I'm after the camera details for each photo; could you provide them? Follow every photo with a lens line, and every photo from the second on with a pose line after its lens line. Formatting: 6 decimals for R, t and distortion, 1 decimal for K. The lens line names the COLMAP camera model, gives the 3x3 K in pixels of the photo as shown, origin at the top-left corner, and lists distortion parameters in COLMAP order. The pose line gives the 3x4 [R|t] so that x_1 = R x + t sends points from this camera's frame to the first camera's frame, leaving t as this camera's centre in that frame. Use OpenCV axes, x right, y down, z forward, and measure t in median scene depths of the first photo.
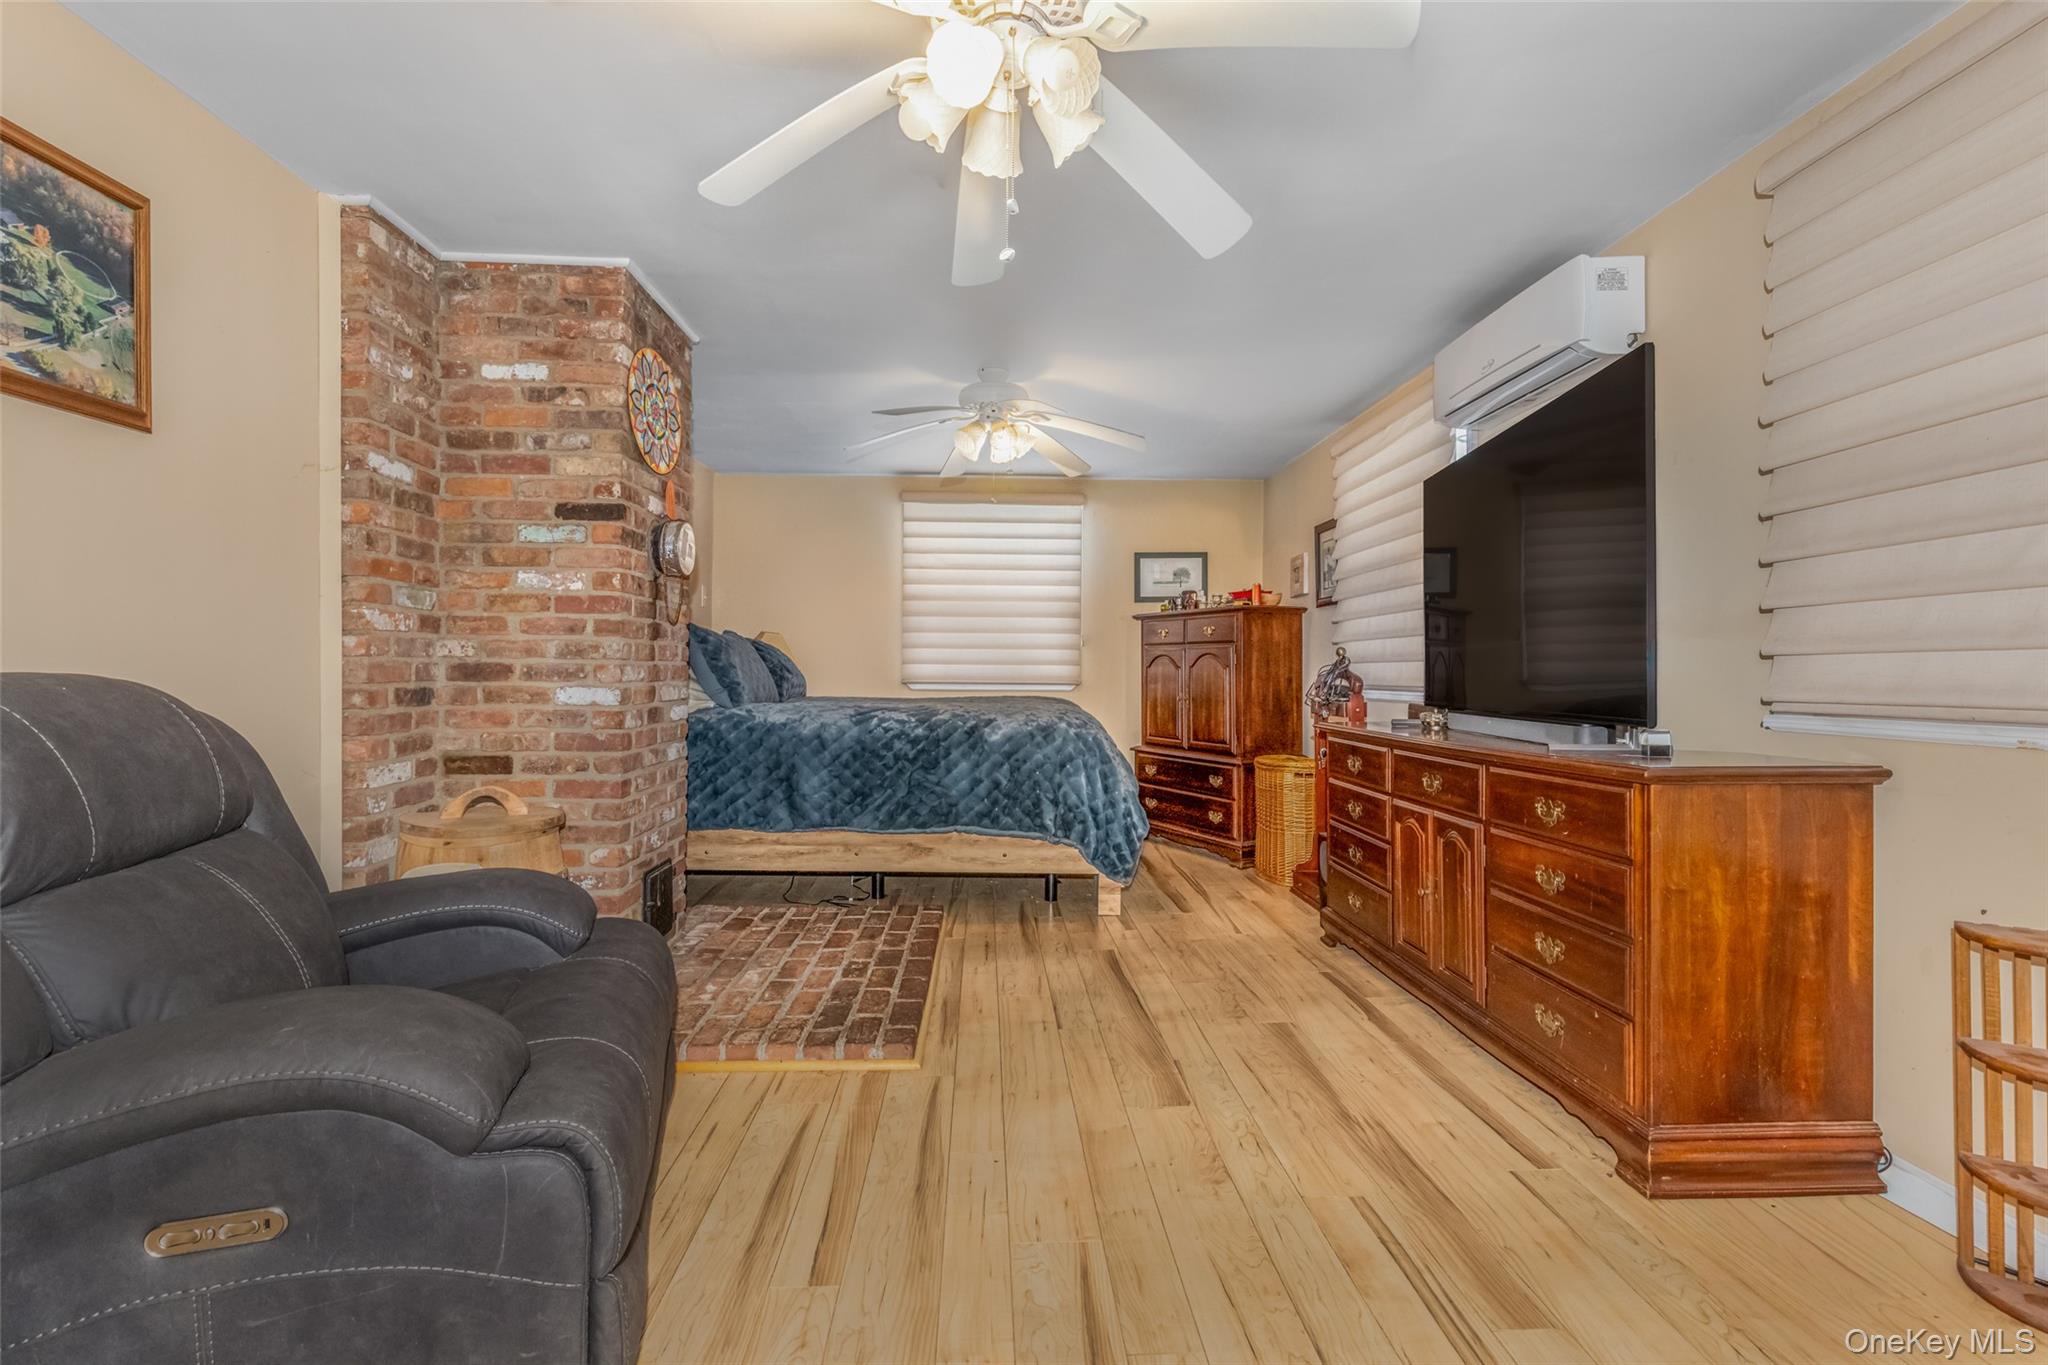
lens RADIAL K [[959.8, 0, 1022.6], [0, 959.8, 681.3], [0, 0, 1]] dist [0.002732, -0.001988]
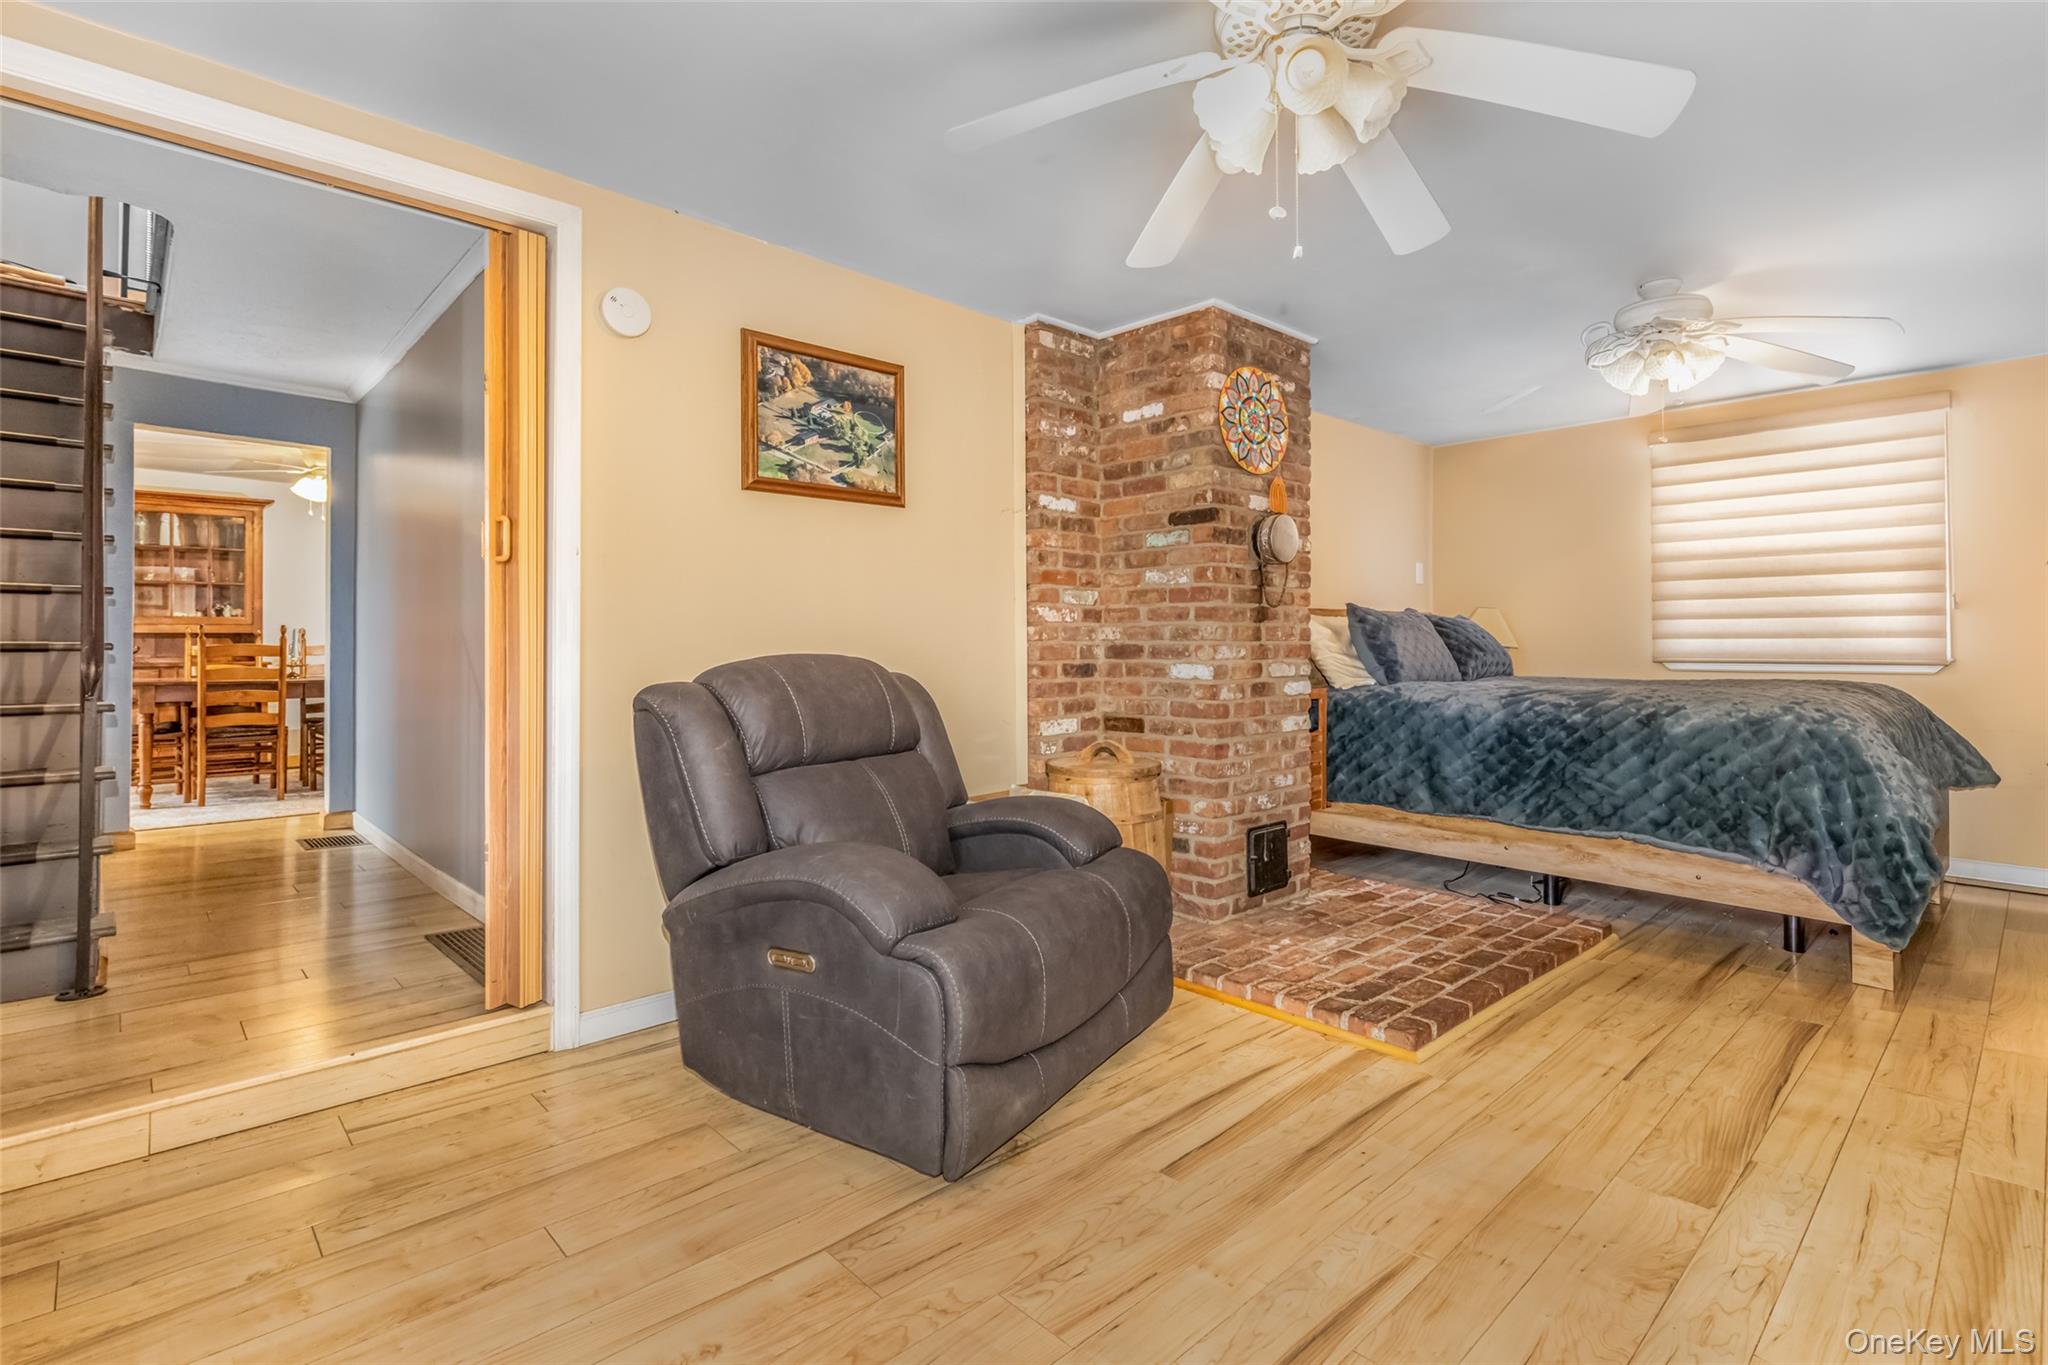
lens RADIAL K [[959.8, 0, 981.6], [0, 959.8, 641.7], [0, 0, 1]] dist [0.002732, -0.001988]
pose [[0.640700, -0.011939, -0.767698, 0.298172], [-0.001798, 0.999853, -0.017050, -0.000705], [0.767789, 0.012304, 0.640585, 0.036619]]
